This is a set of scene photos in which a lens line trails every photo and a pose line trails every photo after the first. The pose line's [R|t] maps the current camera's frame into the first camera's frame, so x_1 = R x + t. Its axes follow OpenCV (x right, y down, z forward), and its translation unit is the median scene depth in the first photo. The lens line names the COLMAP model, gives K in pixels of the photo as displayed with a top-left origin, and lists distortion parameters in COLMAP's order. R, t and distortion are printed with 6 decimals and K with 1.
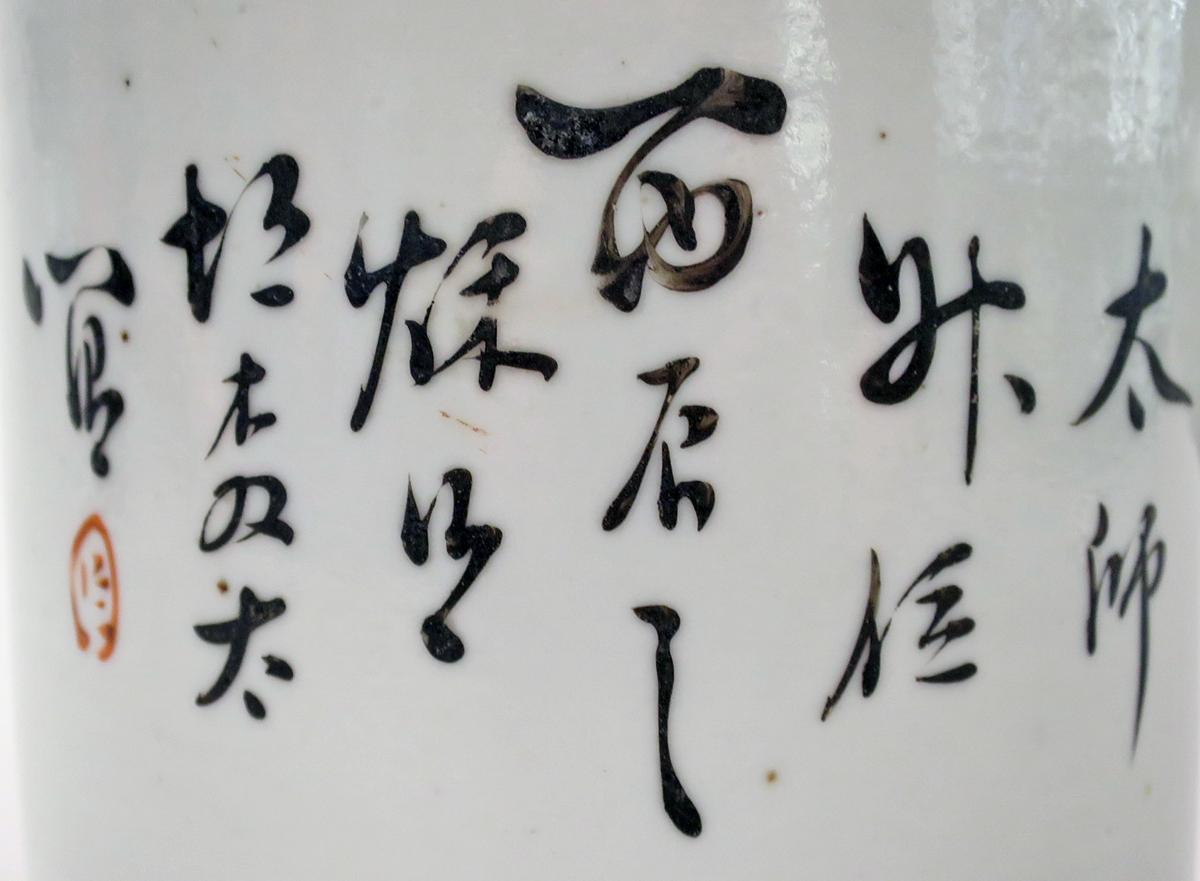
lens RADIAL K [[1529.6, 0, 600.7], [0, 1529.6, 440.4], [0, 0, 1]] dist [0.006905, 0.000000]
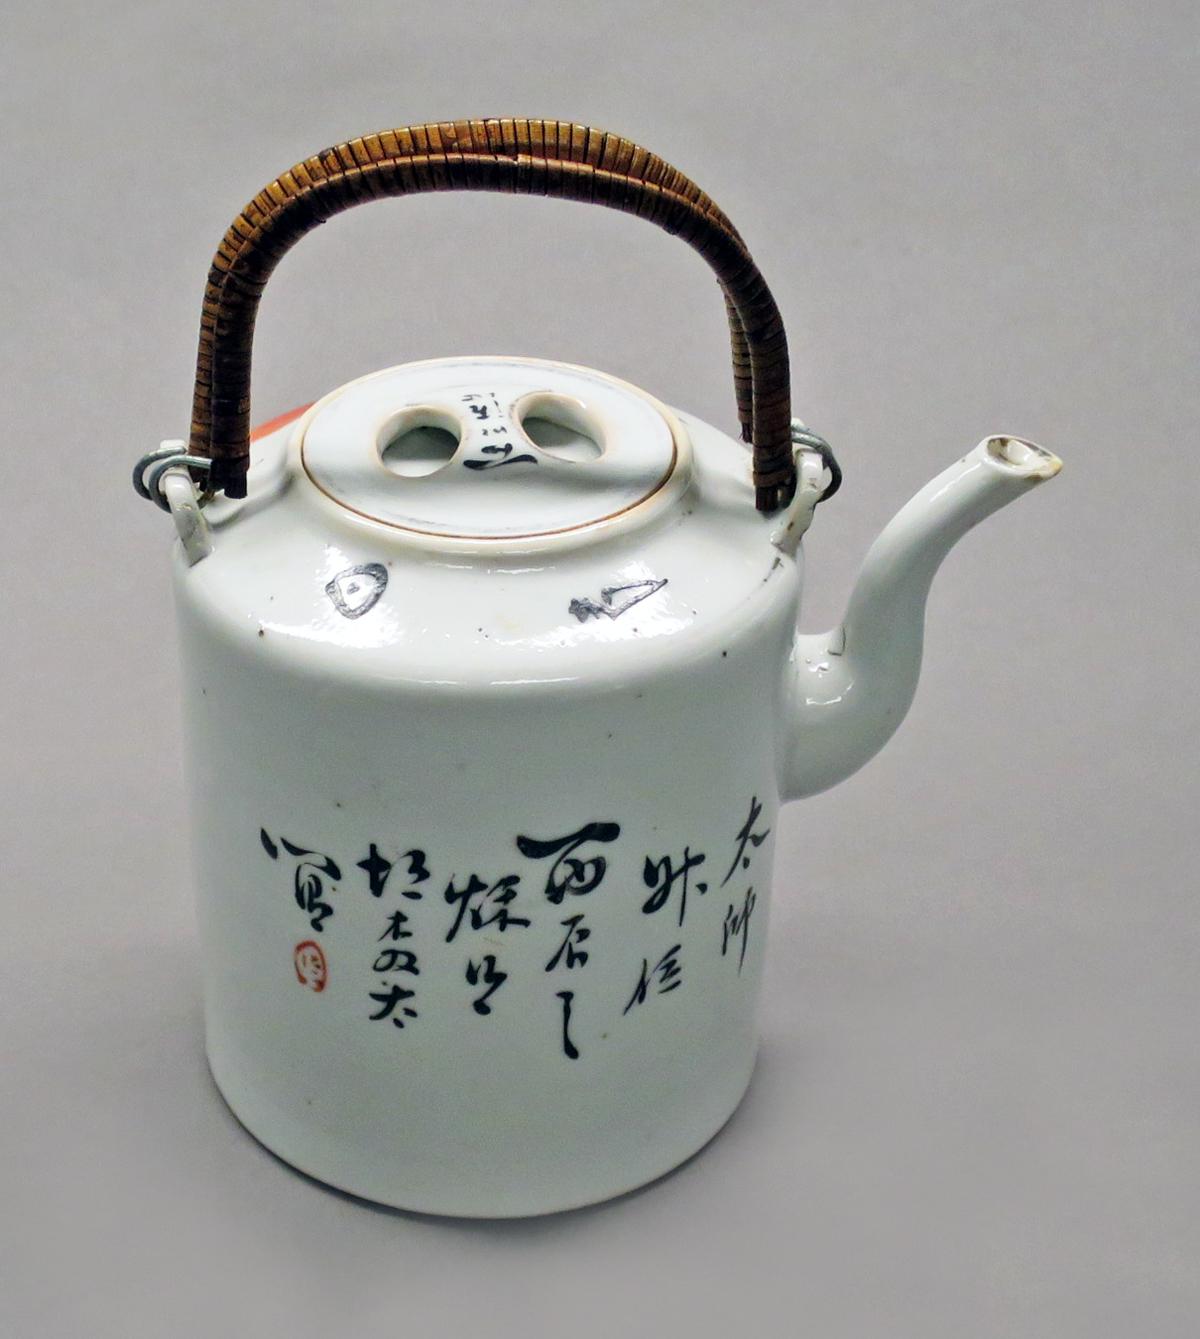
lens RADIAL K [[1398.3, 0, 599.1], [0, 1398.3, 669.4], [0, 0, 1]] dist [0.010066, 0.000000]
pose [[0.977927, -0.054258, 0.201780, -0.355396], [-0.018110, 0.940053, 0.340547, -1.213832], [-0.208162, -0.336684, 0.918320, -1.014933]]
